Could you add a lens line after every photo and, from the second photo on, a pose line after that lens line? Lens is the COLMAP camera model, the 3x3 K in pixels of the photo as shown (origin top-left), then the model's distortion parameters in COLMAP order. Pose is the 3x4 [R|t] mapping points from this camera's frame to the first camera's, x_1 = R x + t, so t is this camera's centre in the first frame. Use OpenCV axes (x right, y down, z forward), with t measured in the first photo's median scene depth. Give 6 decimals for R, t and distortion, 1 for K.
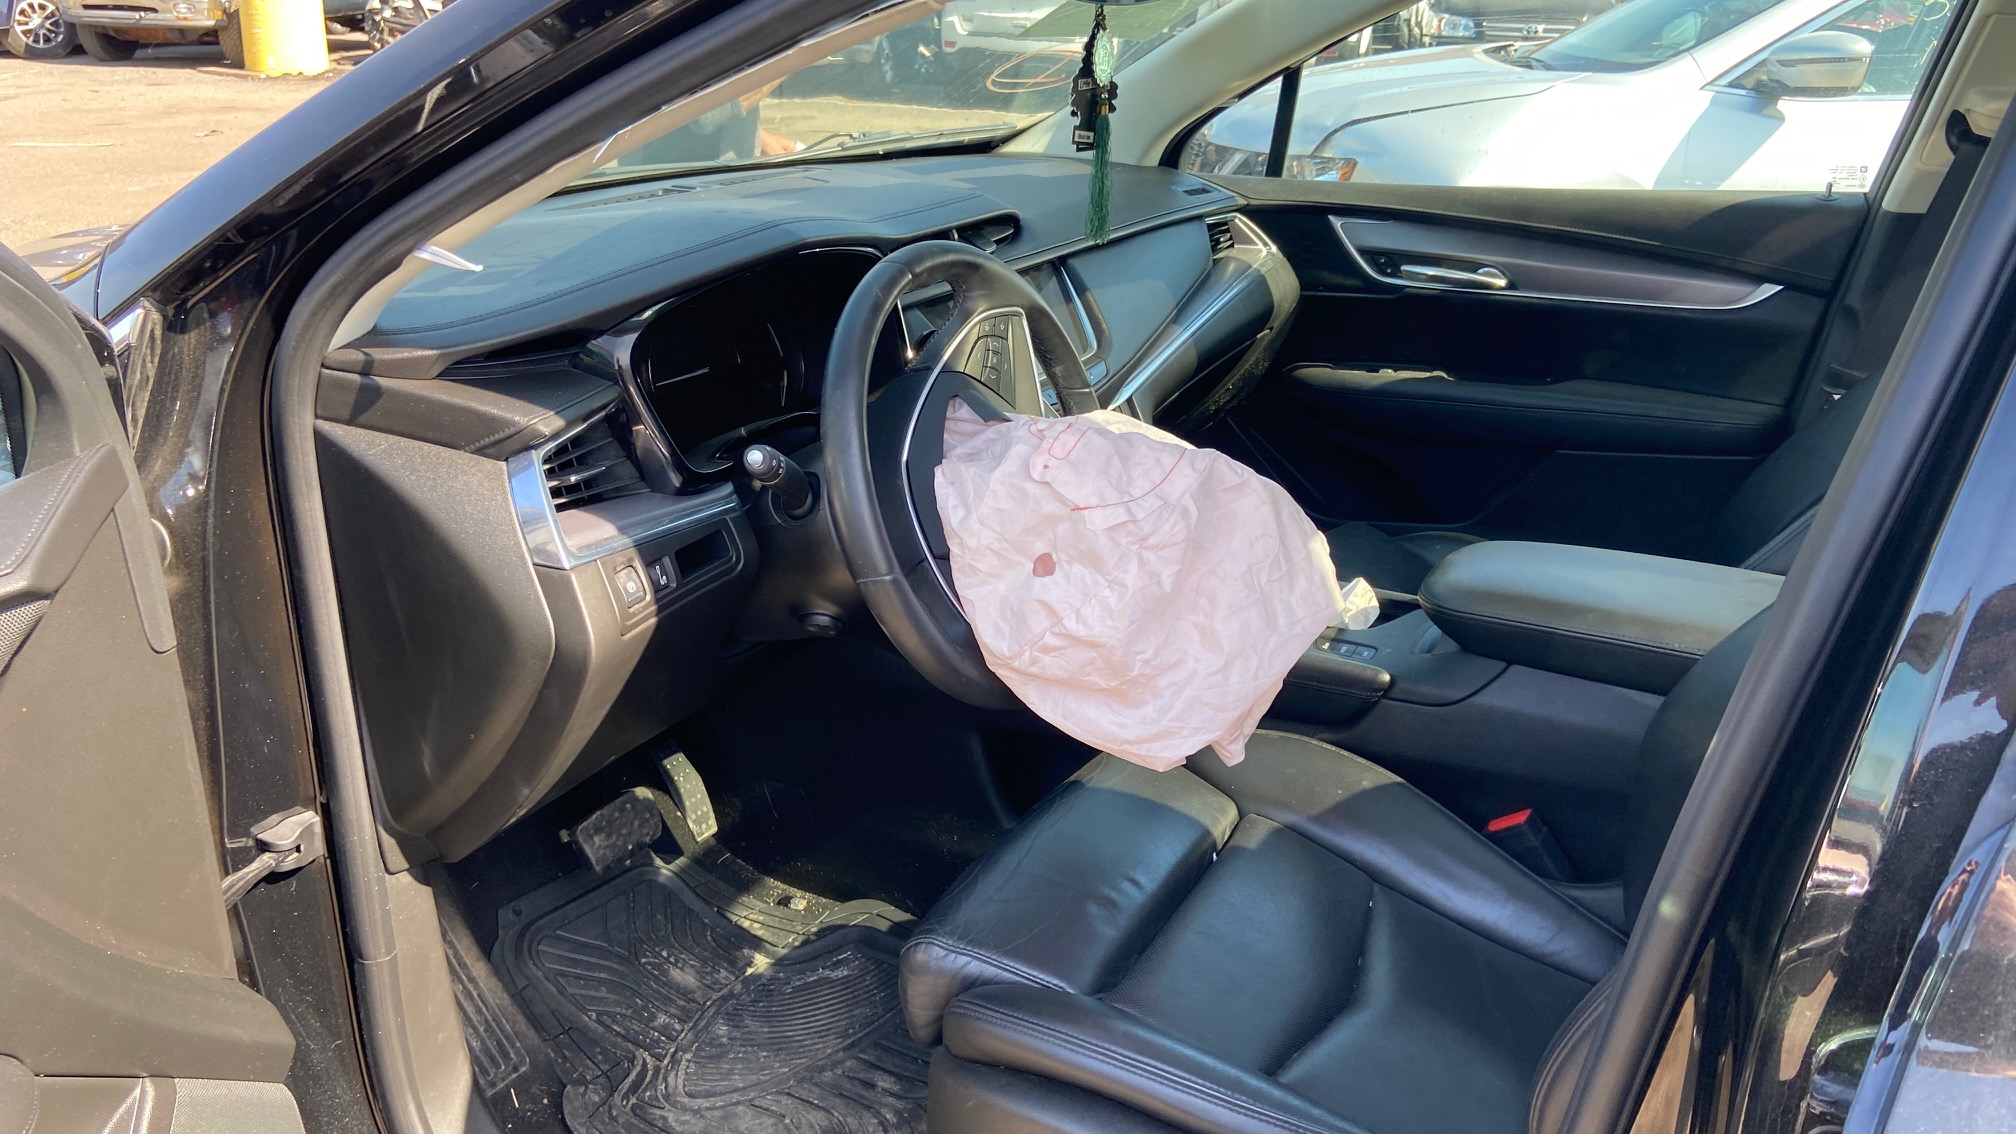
lens RADIAL K [[1523.5, 0, 1006.1], [0, 1523.5, 559.1], [0, 0, 1]] dist [0.122989, -0.159546]
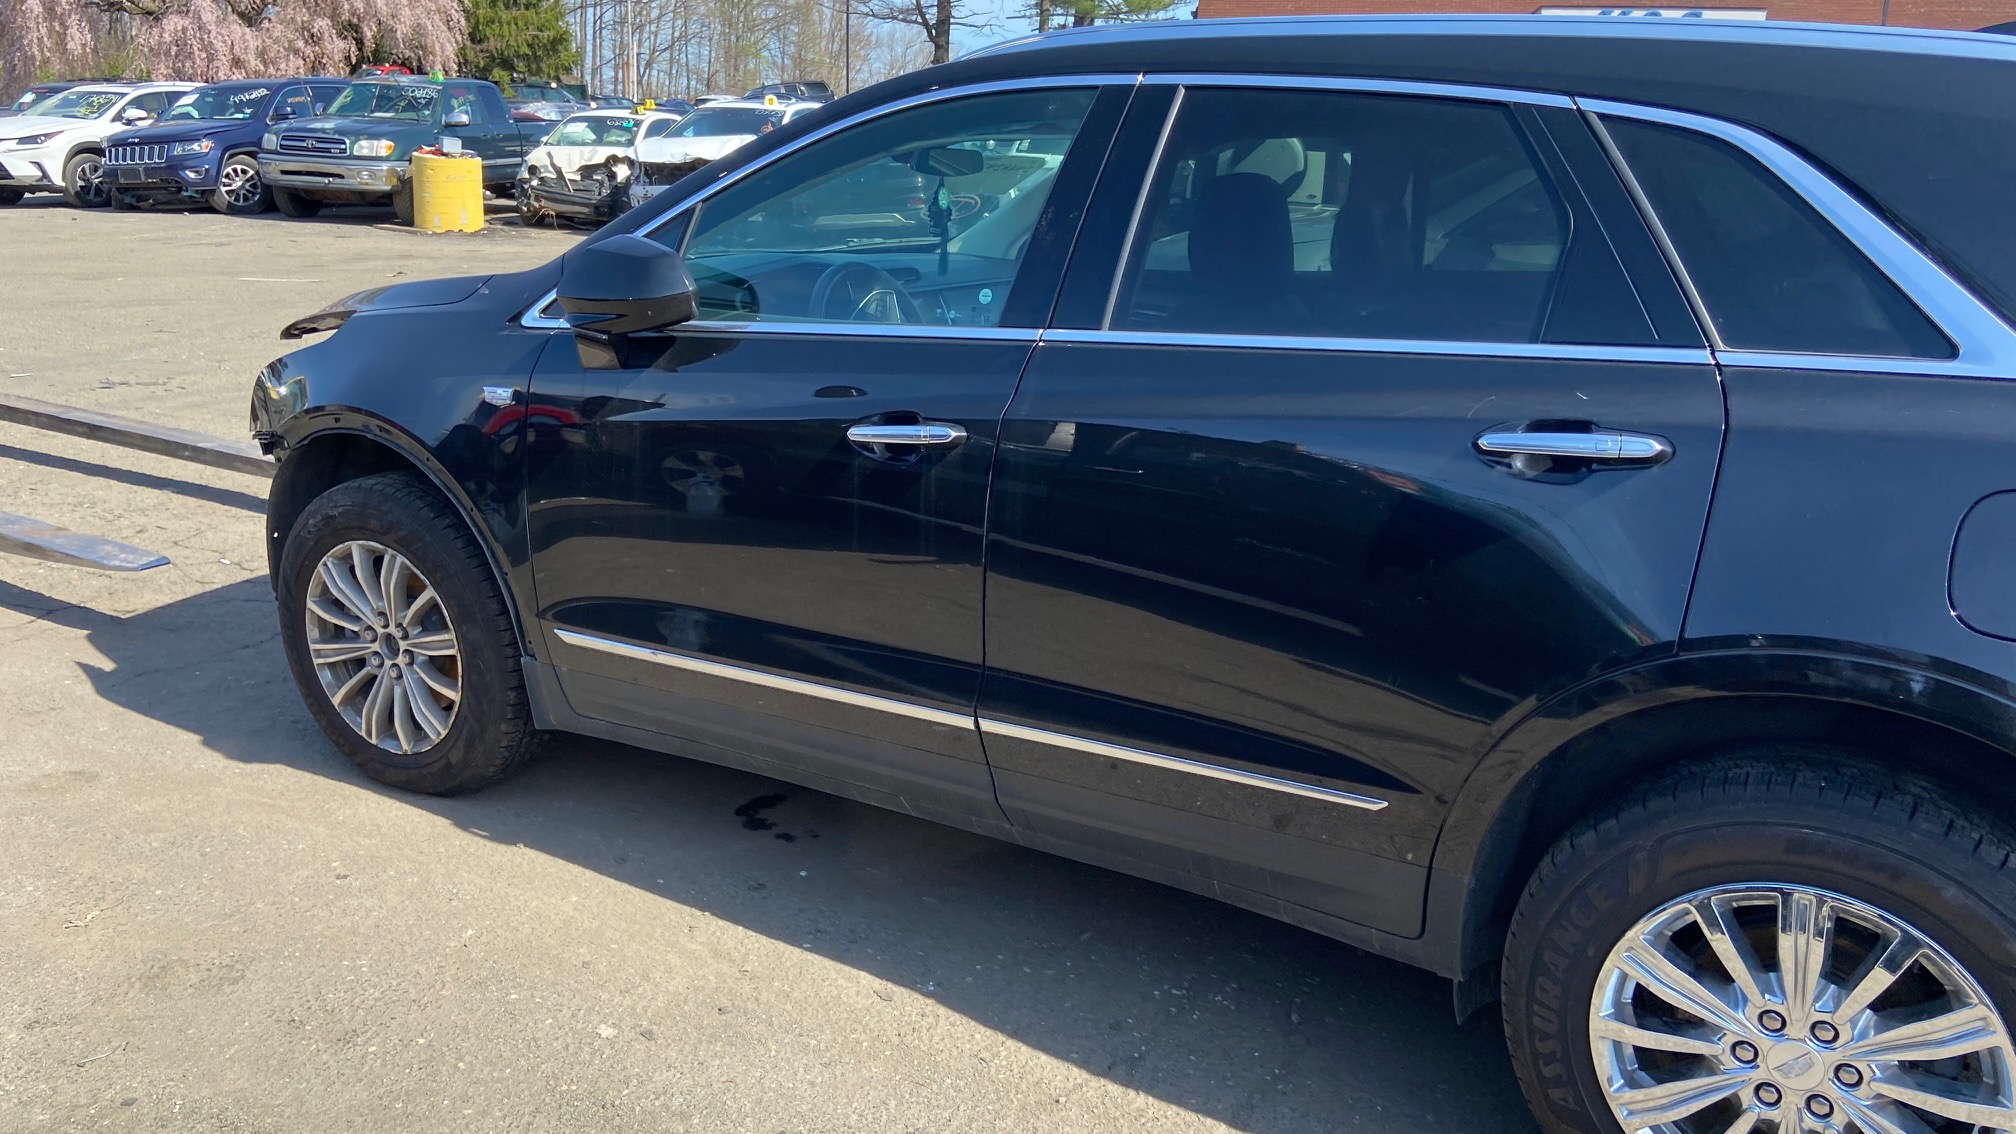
lens RADIAL K [[1523.5, 0, 1002.2], [0, 1523.5, 558.6], [0, 0, 1]] dist [0.122989, -0.159546]
pose [[0.998116, 0.022241, -0.057181, 0.244215], [-0.027977, 0.994436, -0.101557, 0.372739], [0.054604, 0.102965, 0.993185, -1.010228]]
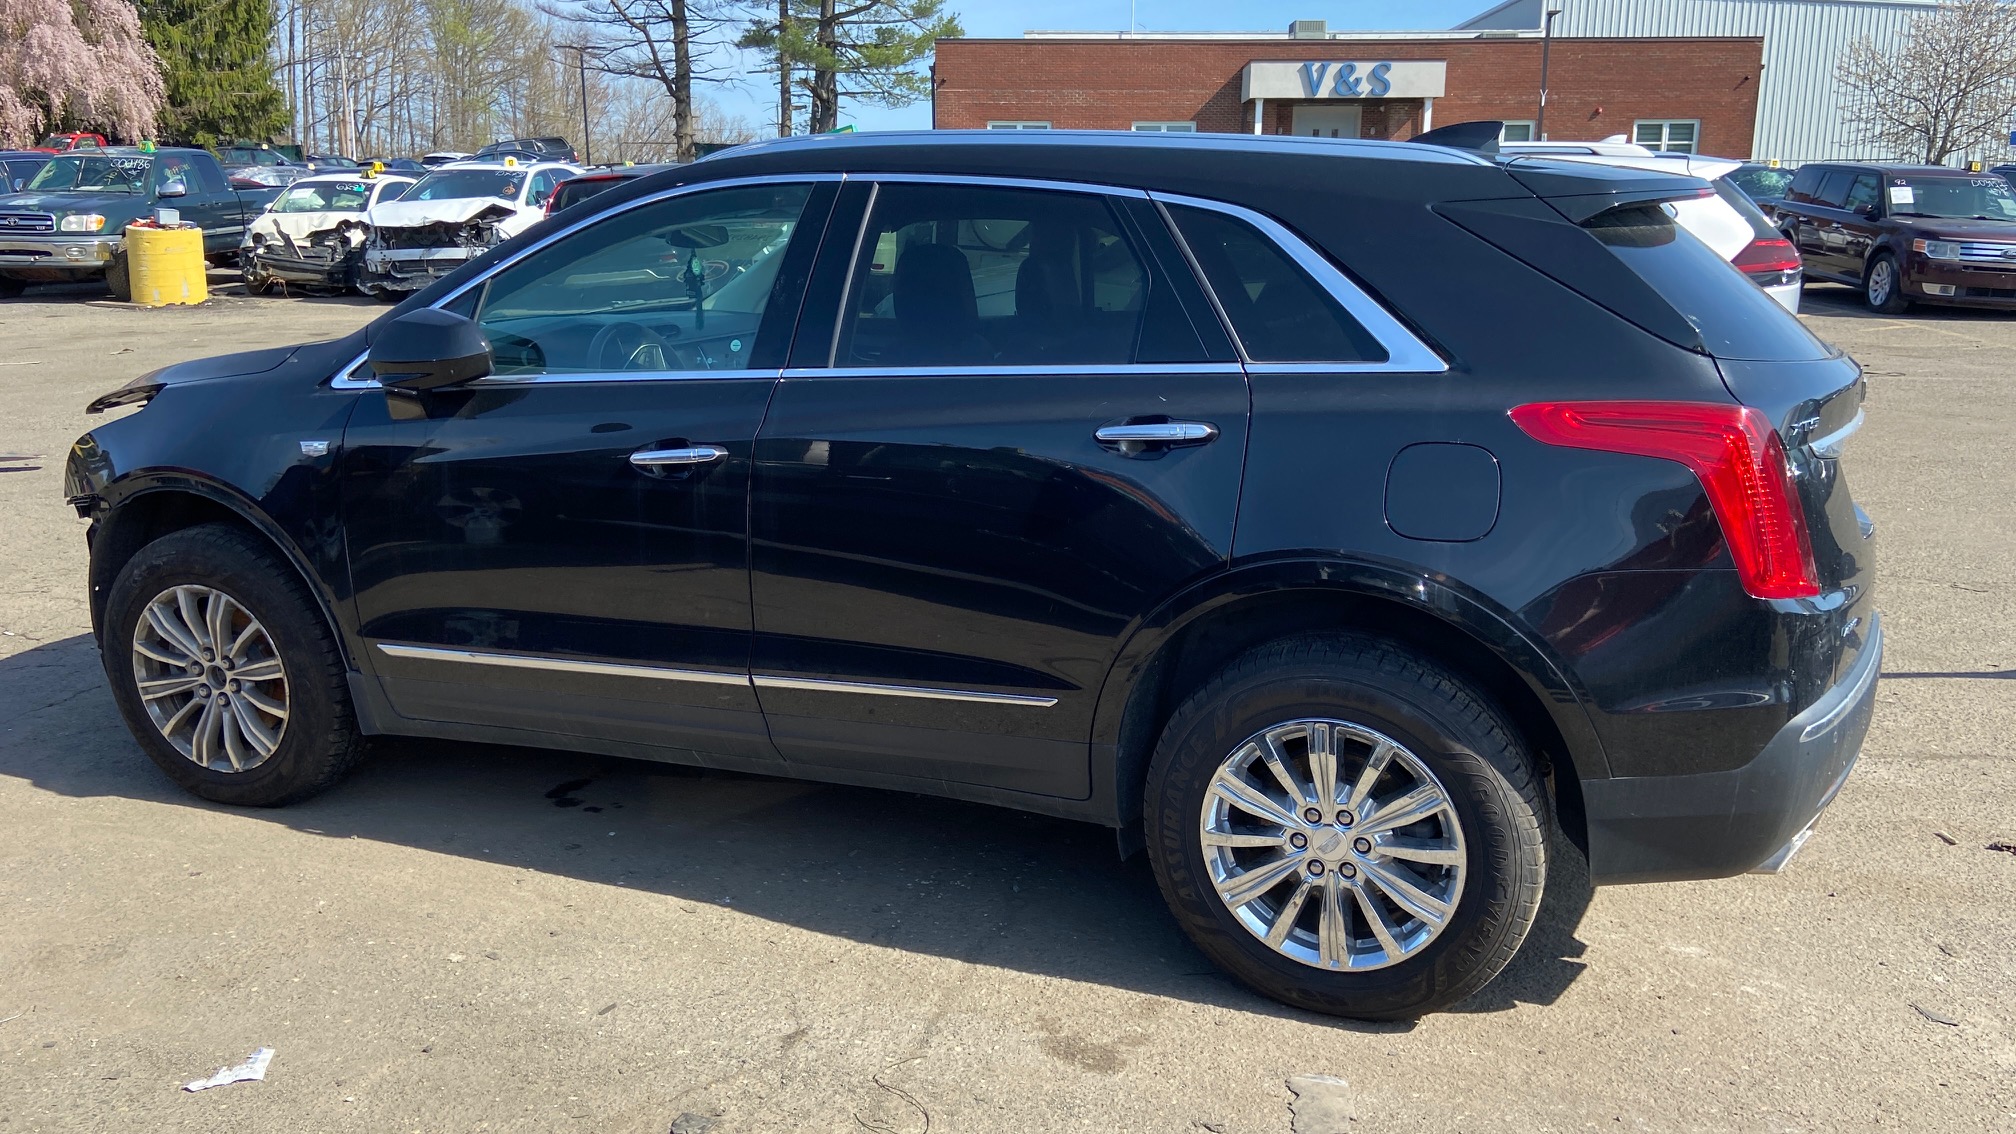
lens RADIAL K [[1523.5, 0, 1045.8], [0, 1523.5, 543.1], [0, 0, 1]] dist [0.122989, -0.159546]
pose [[0.992295, -0.046948, 0.114659, 0.289034], [0.062539, 0.988675, -0.136417, 0.492934], [-0.106956, 0.142537, 0.983994, -1.434595]]
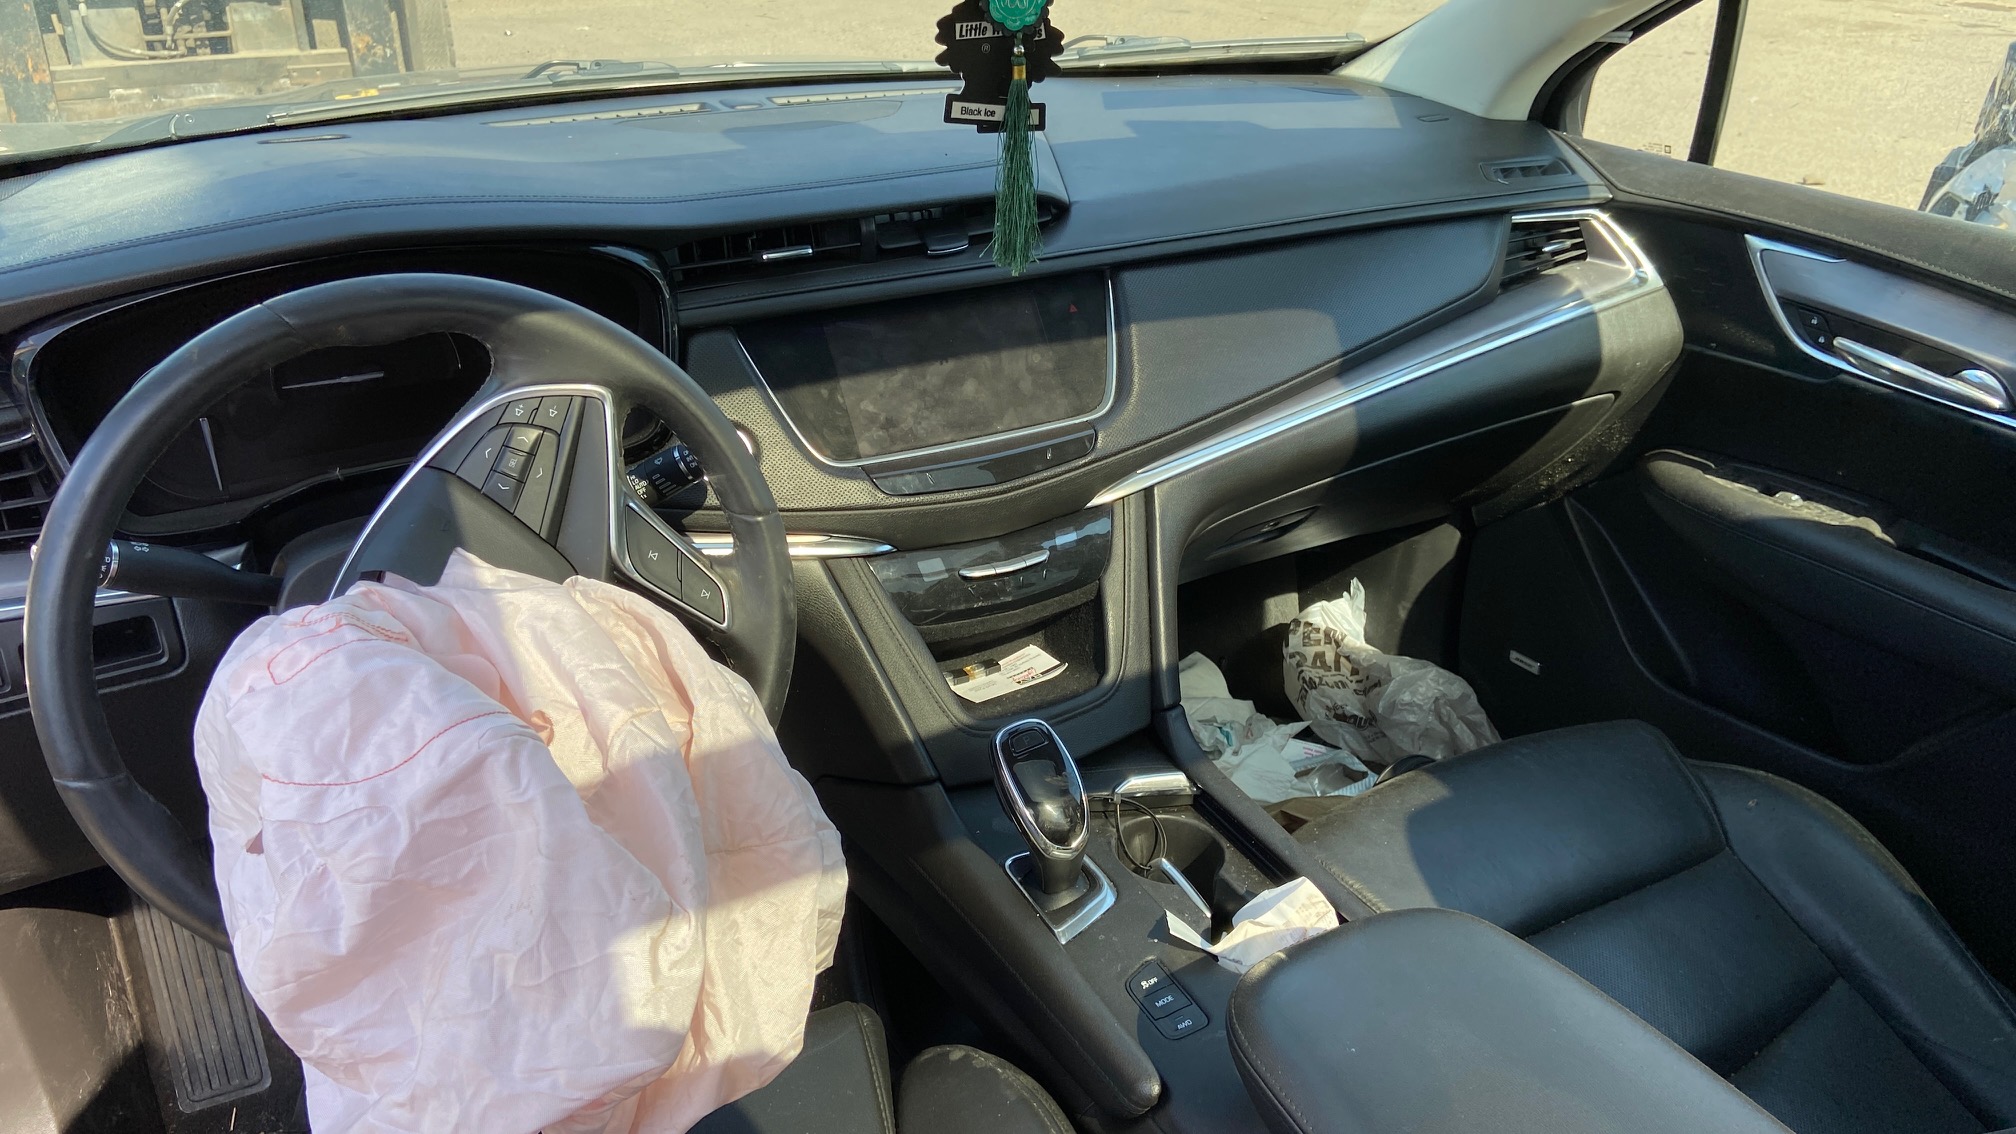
lens RADIAL K [[1523.5, 0, 1044.4], [0, 1523.5, 541.8], [0, 0, 1]] dist [0.122989, -0.159546]
pose [[0.849337, 0.241025, -0.469610, 0.361525], [-0.195463, 0.970030, 0.144348, -0.169701], [0.490327, -0.030809, 0.870994, 0.381027]]
